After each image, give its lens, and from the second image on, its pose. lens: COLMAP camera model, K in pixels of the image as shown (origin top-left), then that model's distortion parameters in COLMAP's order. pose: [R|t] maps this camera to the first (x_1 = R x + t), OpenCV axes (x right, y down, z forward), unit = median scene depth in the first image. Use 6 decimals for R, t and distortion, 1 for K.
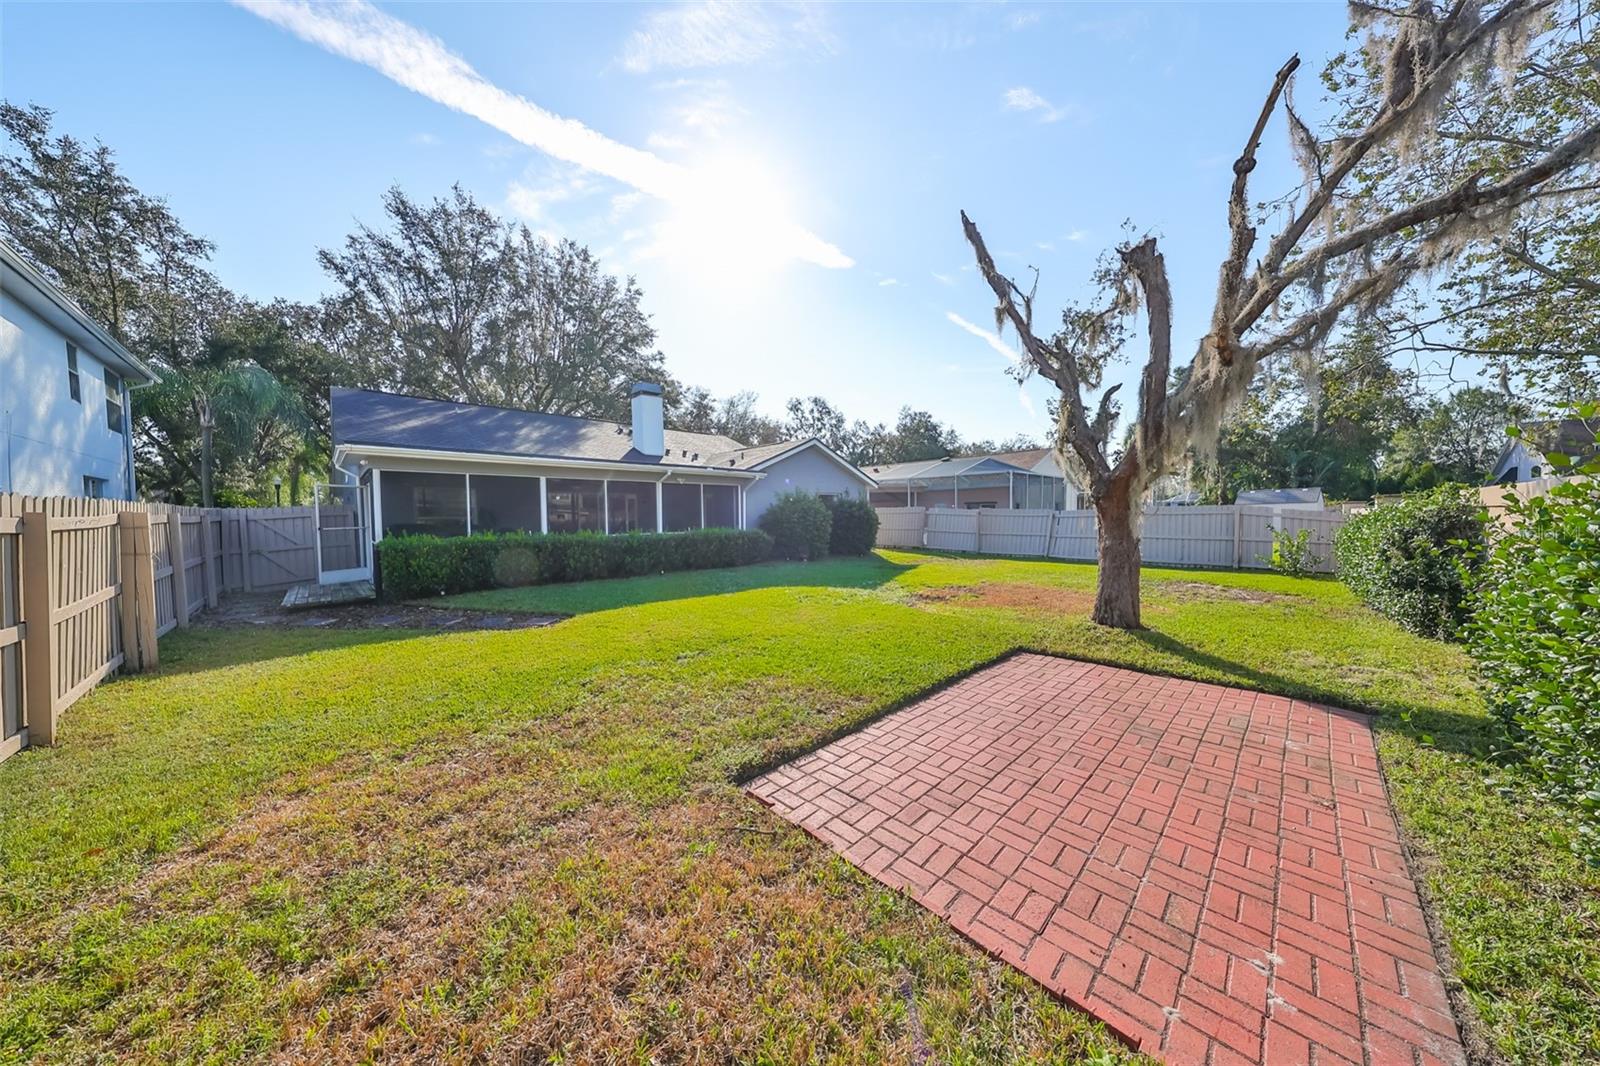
lens RADIAL K [[499.0, 0, 804.3], [0, 499.0, 531.4], [0, 0, 1]] dist [0.001433, 0.000088]
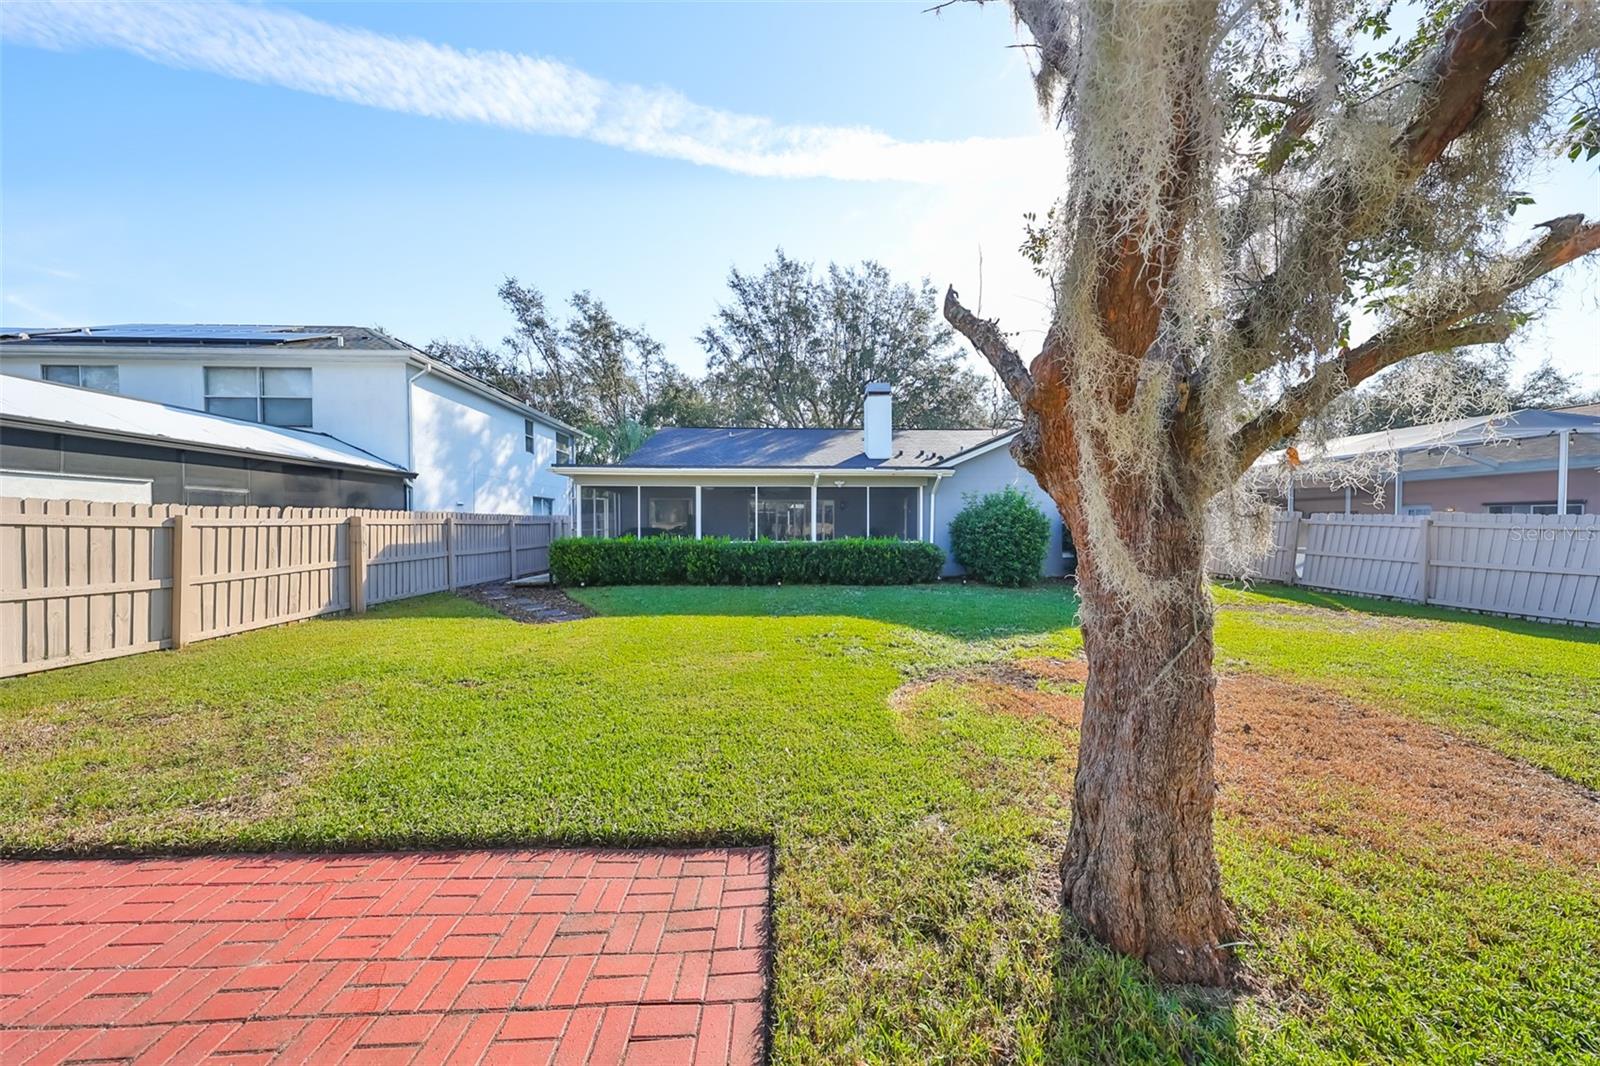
lens RADIAL K [[499.0, 0, 804.3], [0, 499.0, 531.4], [0, 0, 1]] dist [0.001433, 0.000088]
pose [[0.737967, 0.019097, -0.674567, 0.347952], [-0.030355, 0.999527, -0.004911, -0.010859], [0.674154, 0.024101, 0.738197, 0.333680]]
